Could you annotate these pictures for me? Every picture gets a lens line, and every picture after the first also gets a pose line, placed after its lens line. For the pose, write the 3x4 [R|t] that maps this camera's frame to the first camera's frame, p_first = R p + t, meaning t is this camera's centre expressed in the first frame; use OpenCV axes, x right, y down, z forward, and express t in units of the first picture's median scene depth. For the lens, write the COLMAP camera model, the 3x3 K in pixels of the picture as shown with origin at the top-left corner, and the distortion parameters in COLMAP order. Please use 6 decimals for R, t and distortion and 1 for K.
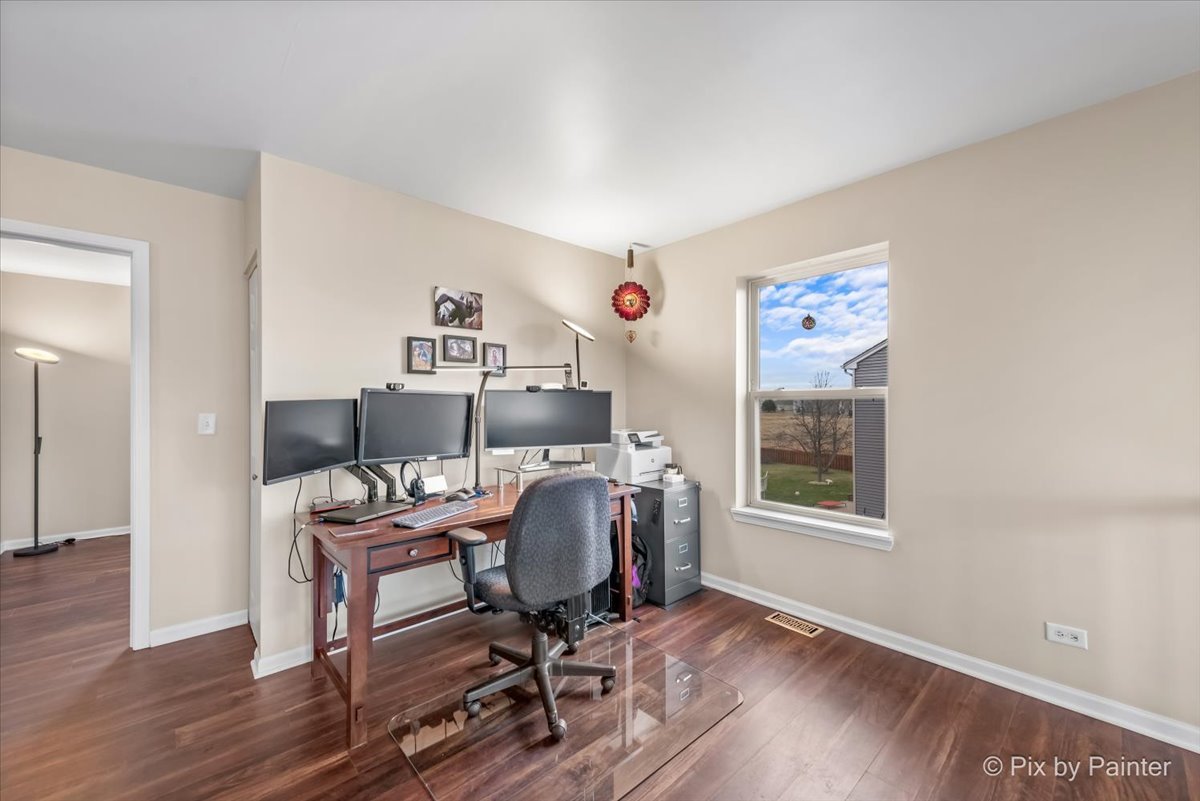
lens RADIAL K [[482.9, 0, 606.9], [0, 482.9, 403.2], [0, 0, 1]] dist [0.002259, 0.000500]
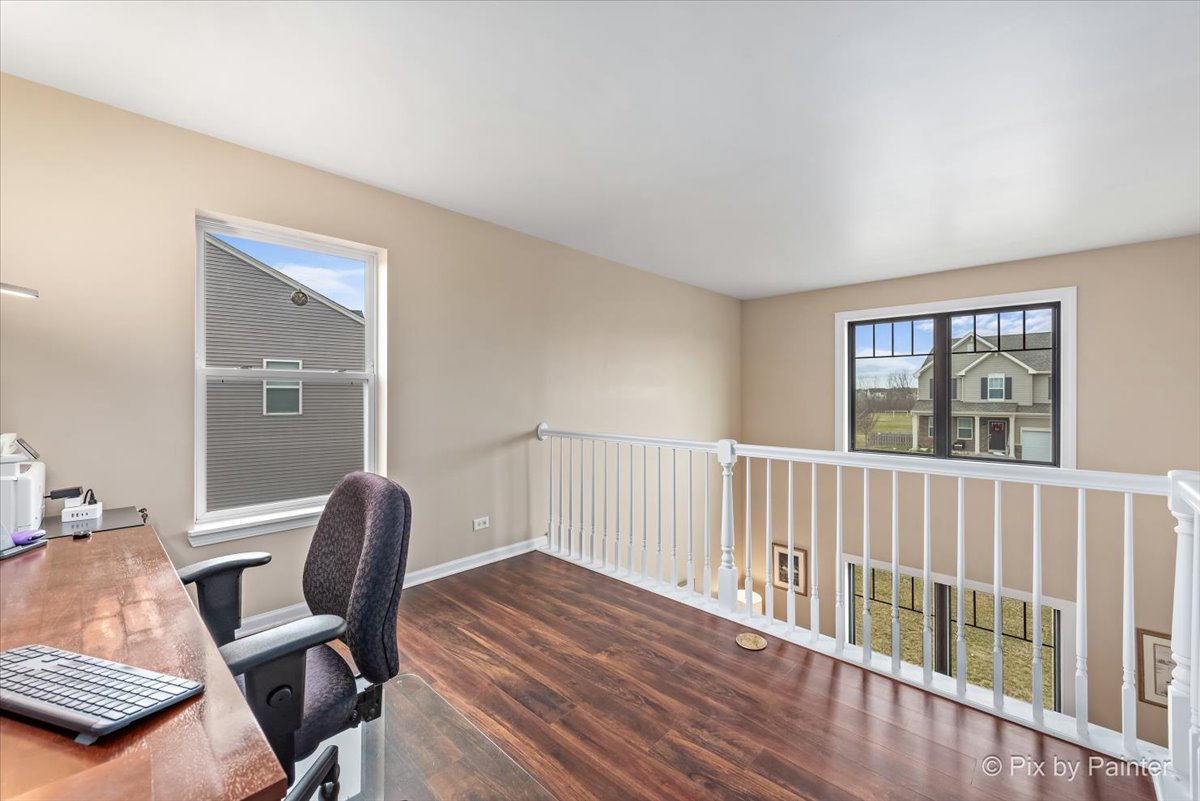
lens RADIAL K [[482.9, 0, 607.2], [0, 482.9, 396.5], [0, 0, 1]] dist [0.002259, 0.000500]
pose [[-0.080115, -0.005365, 0.996771, -0.760383], [-0.000885, 0.999986, 0.005312, 0.020763], [-0.996785, -0.000457, -0.080119, 0.673189]]
